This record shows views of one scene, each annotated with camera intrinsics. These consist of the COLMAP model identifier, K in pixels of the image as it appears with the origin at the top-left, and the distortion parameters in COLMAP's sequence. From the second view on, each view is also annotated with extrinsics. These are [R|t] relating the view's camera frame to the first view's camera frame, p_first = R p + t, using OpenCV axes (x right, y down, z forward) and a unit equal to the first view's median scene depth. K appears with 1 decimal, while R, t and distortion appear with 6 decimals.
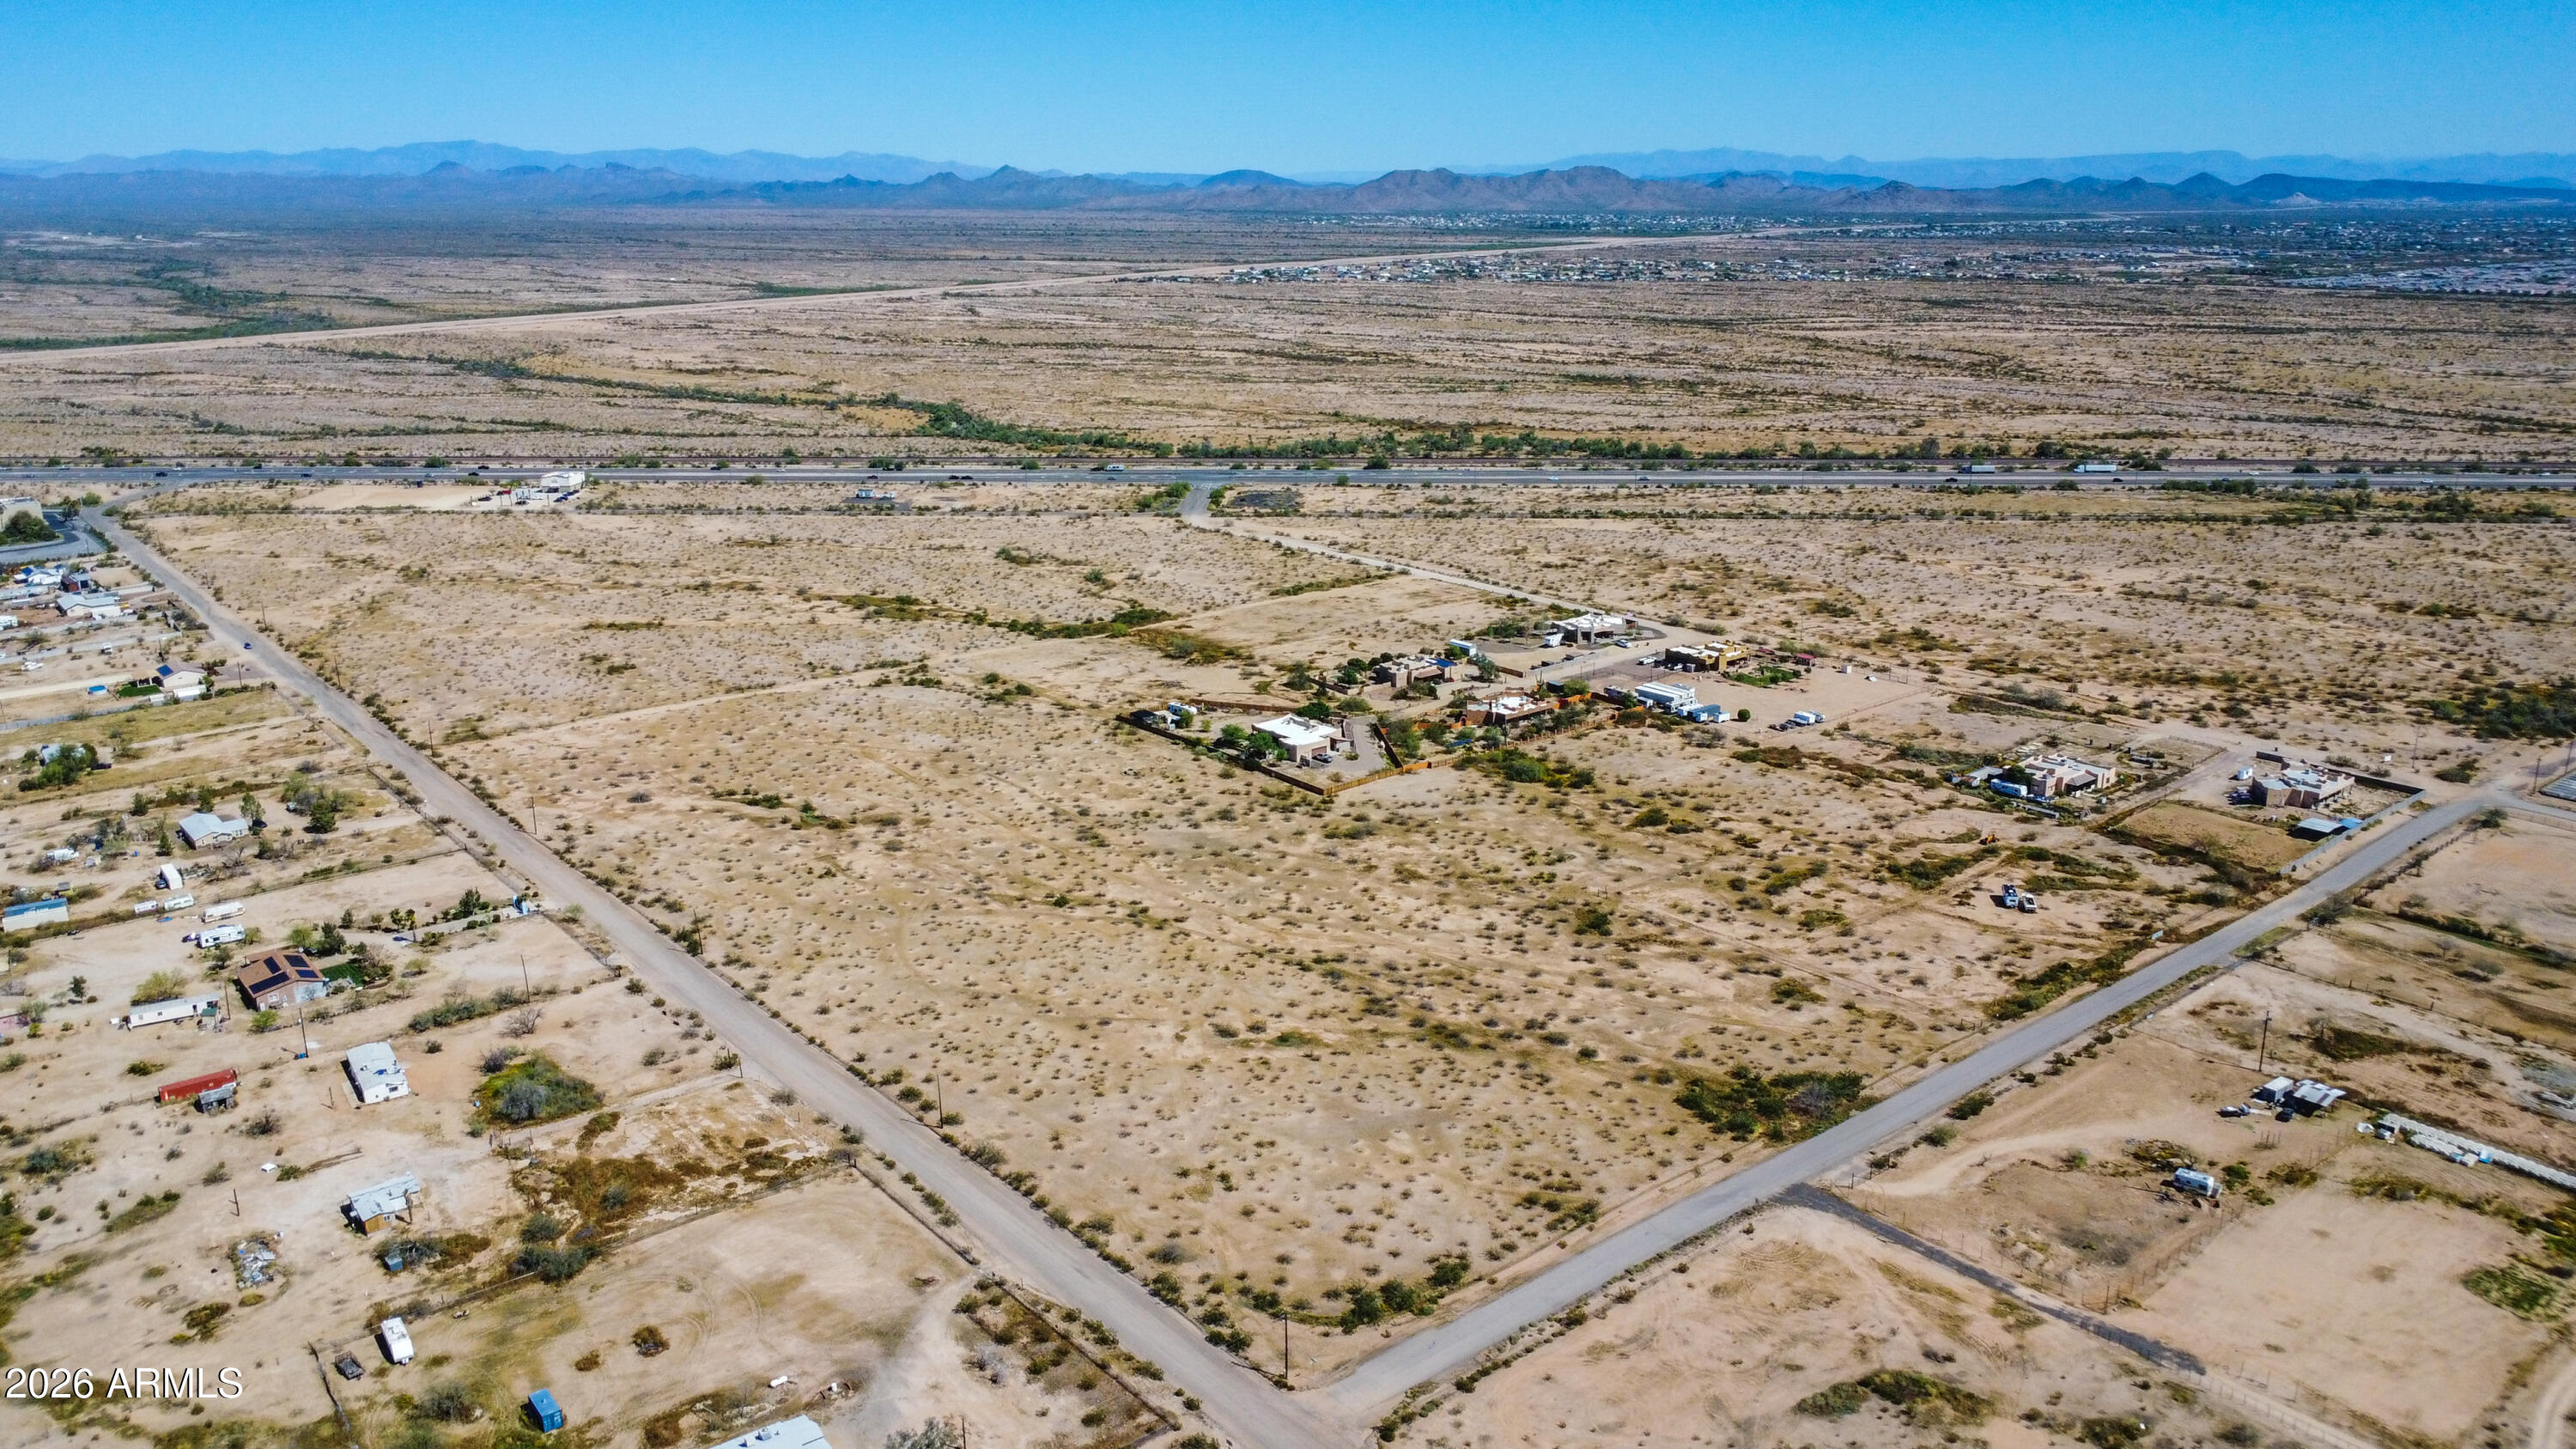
lens RADIAL K [[1949.5, 0, 1329.0], [0, 1949.5, 662.6], [0, 0, 1]] dist [-0.026336, -0.019010]
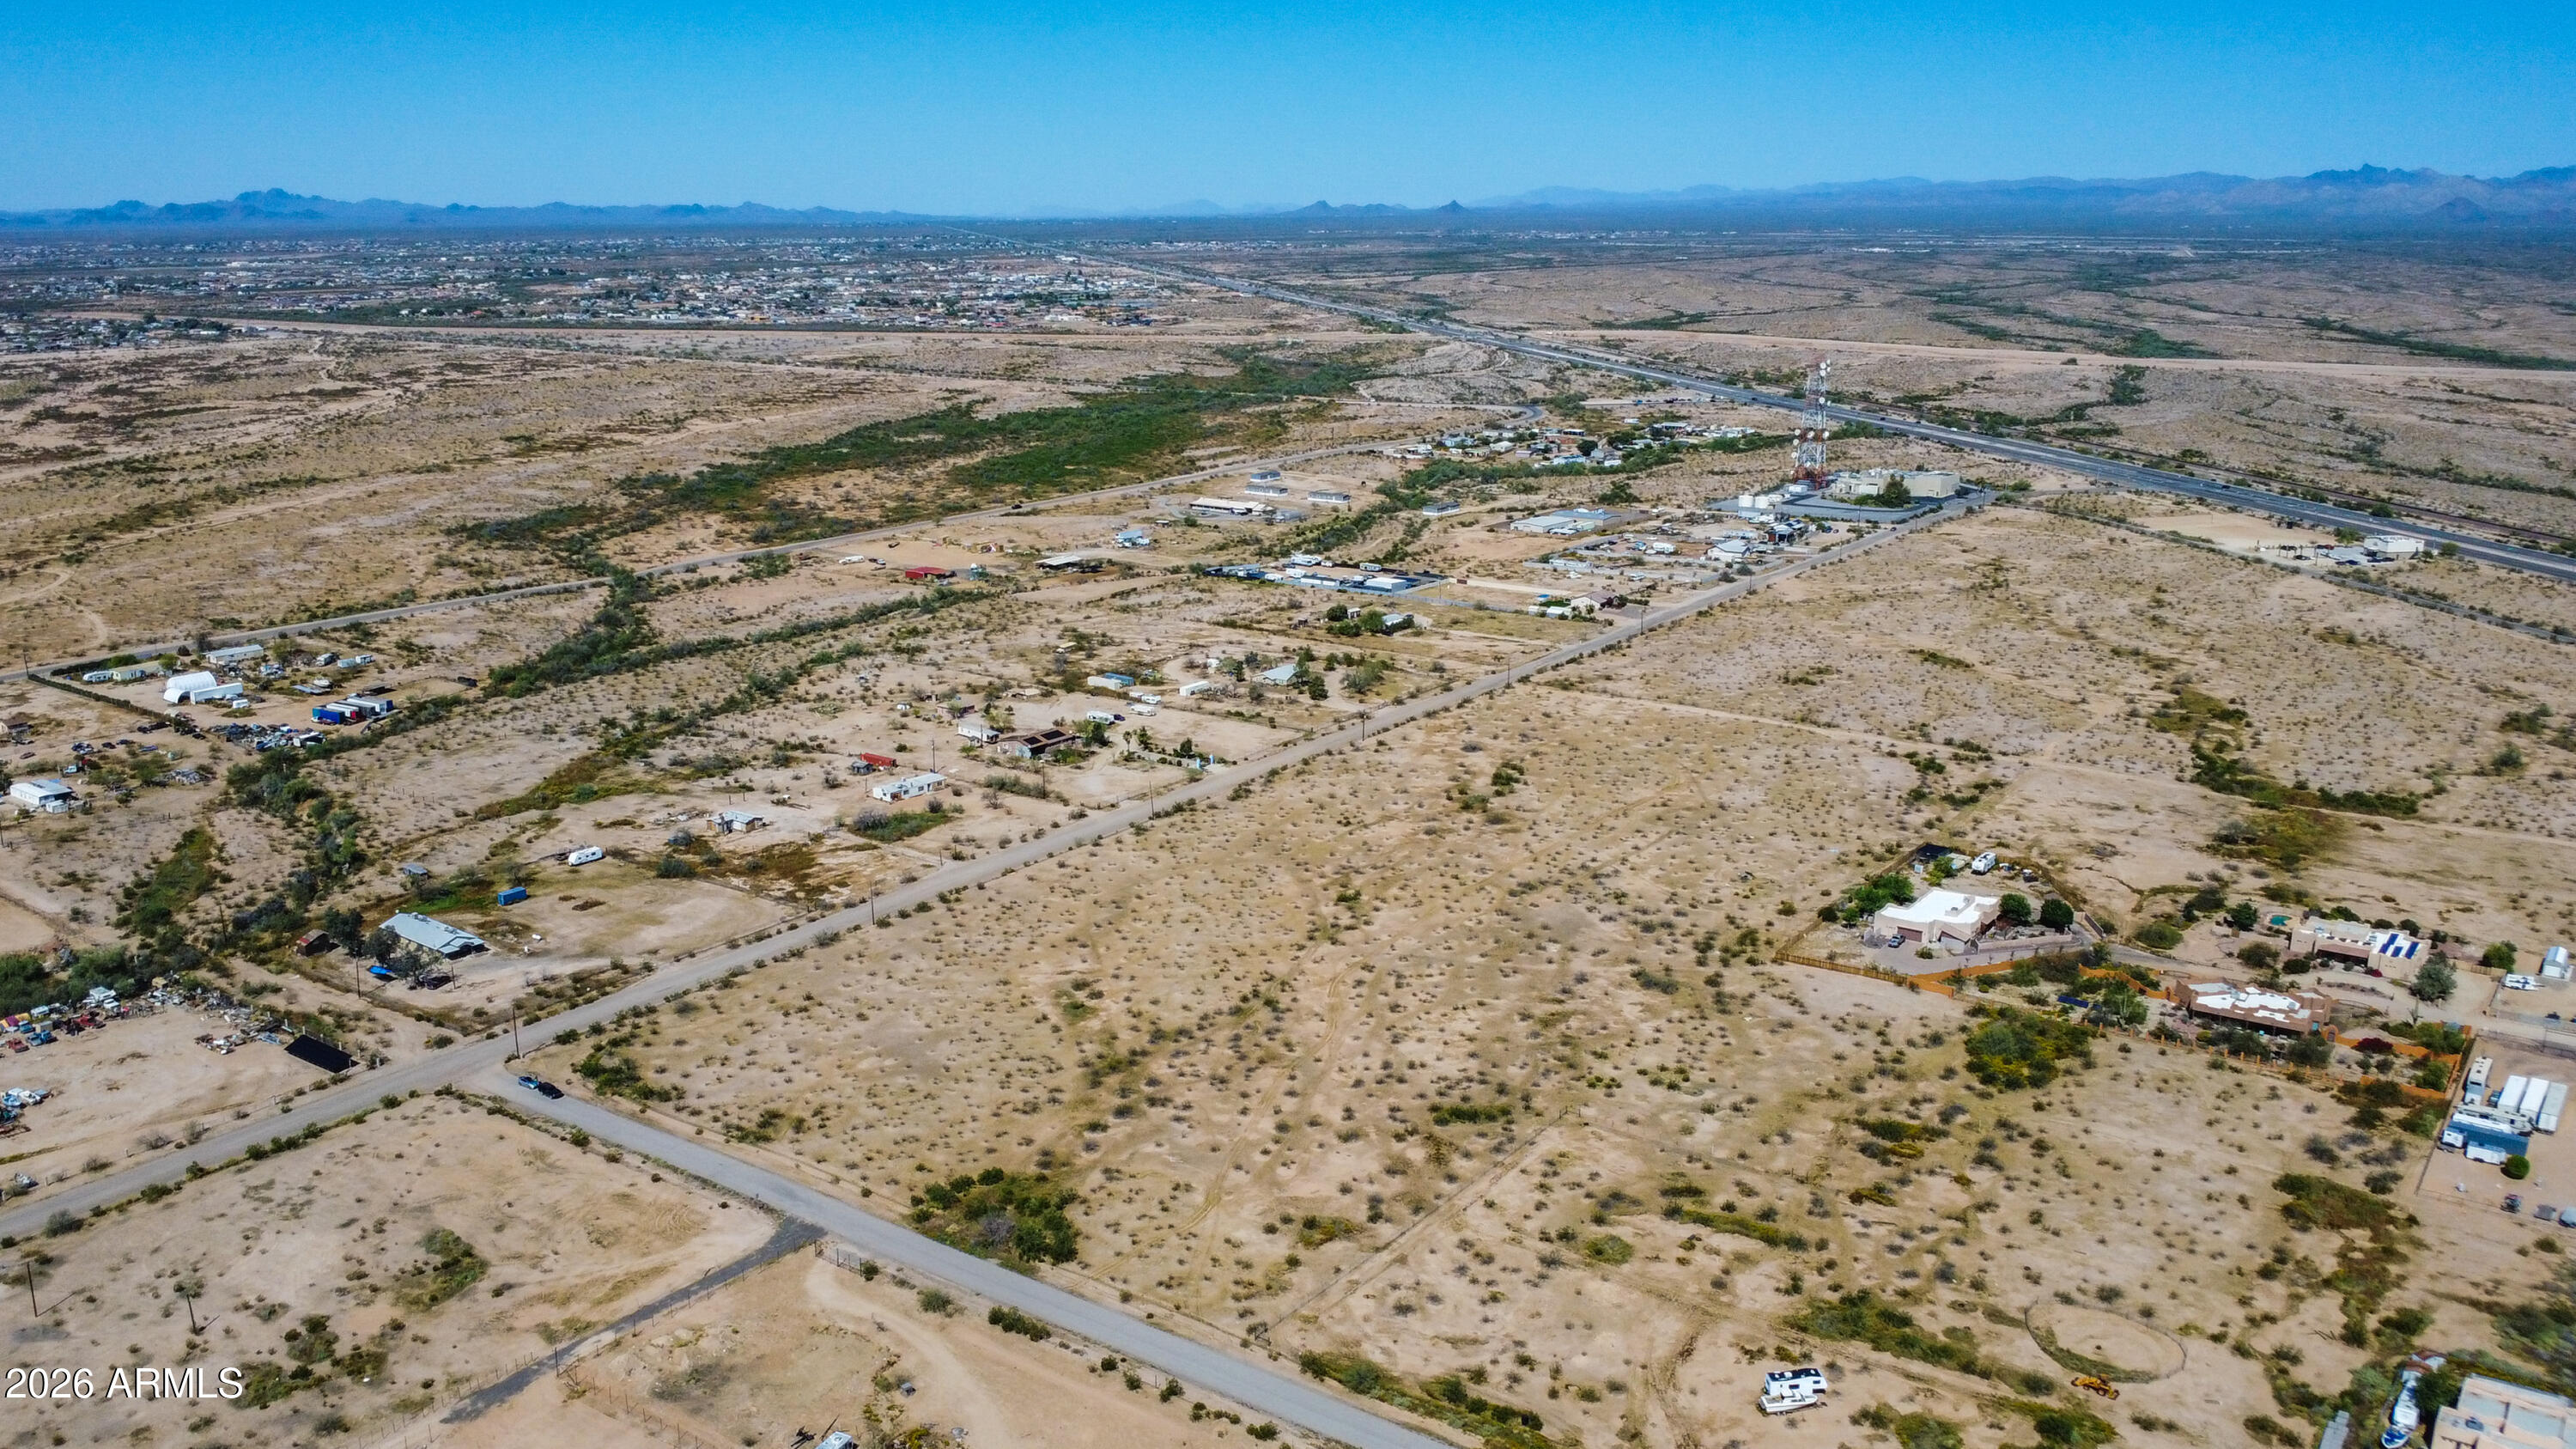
lens RADIAL K [[2118.0, 0, 1220.2], [0, 2118.0, 719.2], [0, 0, 1]] dist [-0.015916, -0.031947]
pose [[0.227947, 0.237107, -0.944362, 0.925169], [-0.234551, 0.954706, 0.183089, -0.165108], [0.945001, 0.179767, 0.273236, 0.638417]]
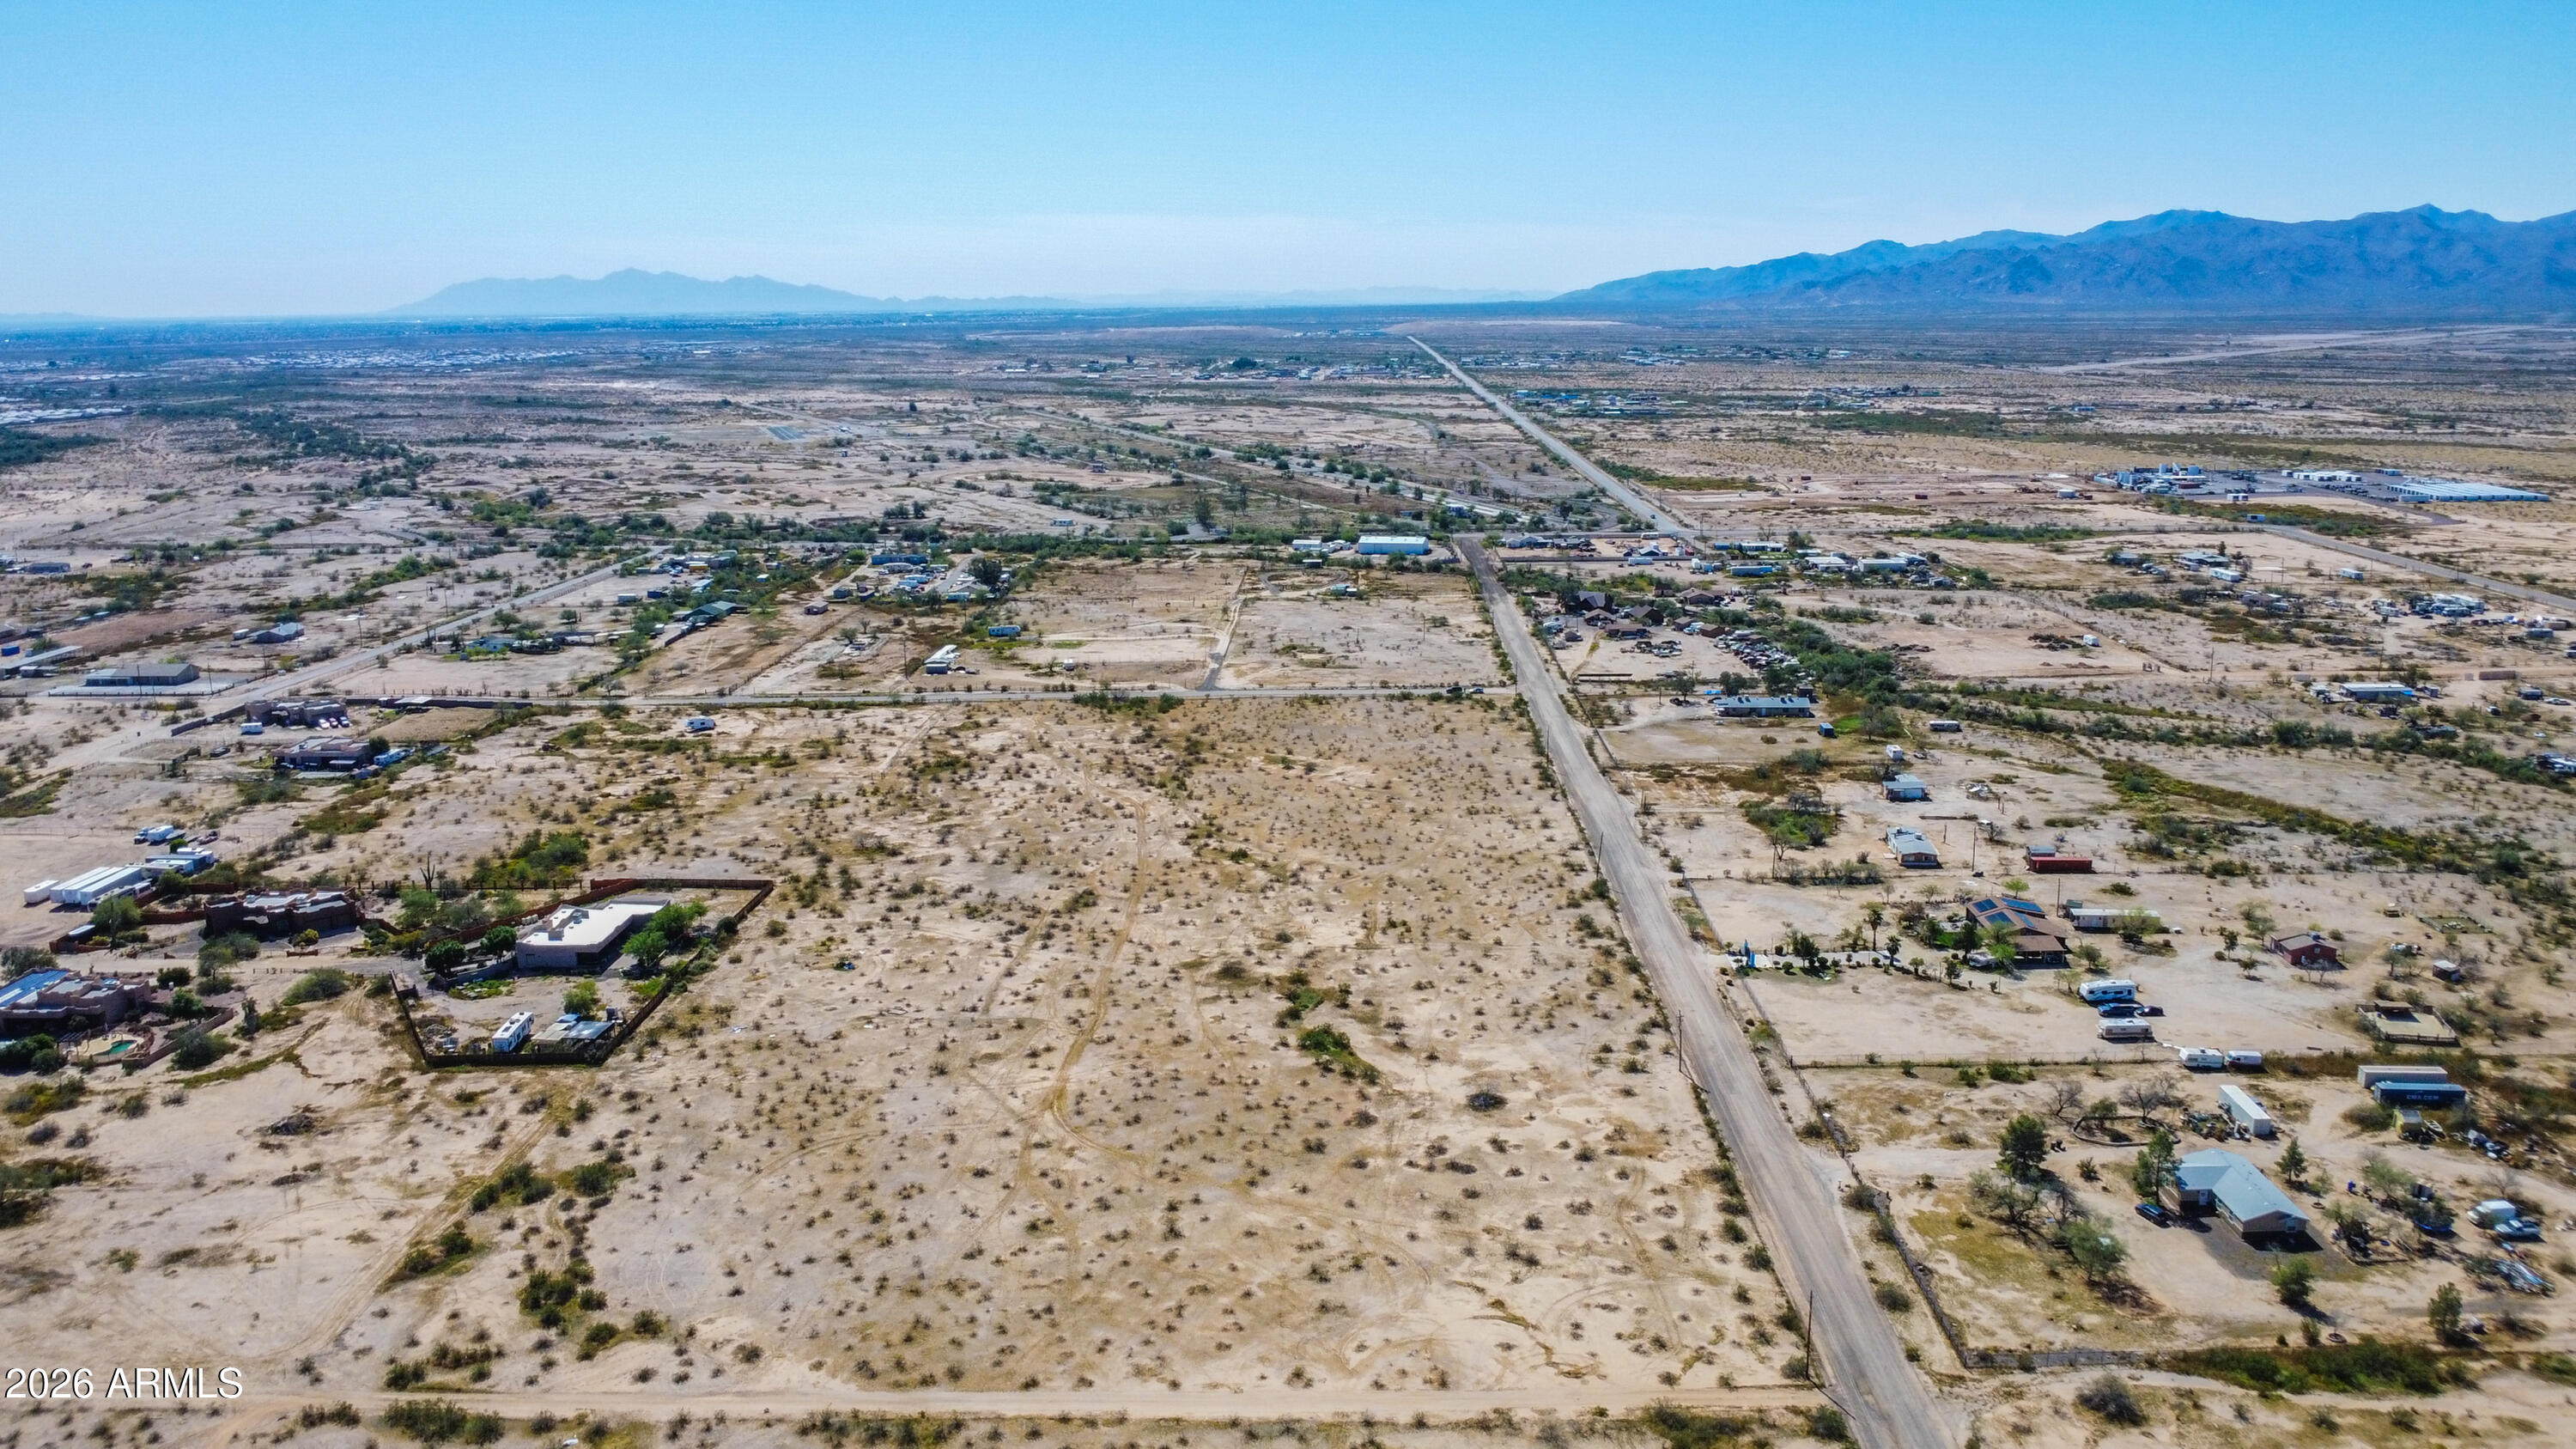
lens RADIAL K [[1921.7, 0, 1319.0], [0, 1921.7, 719.0], [0, 0, 1]] dist [-0.027843, -0.016245]
pose [[-0.753048, -0.129436, 0.645109, -0.807260], [0.169271, 0.909347, 0.380047, -0.306869], [-0.635819, 0.395392, -0.662872, 1.648643]]
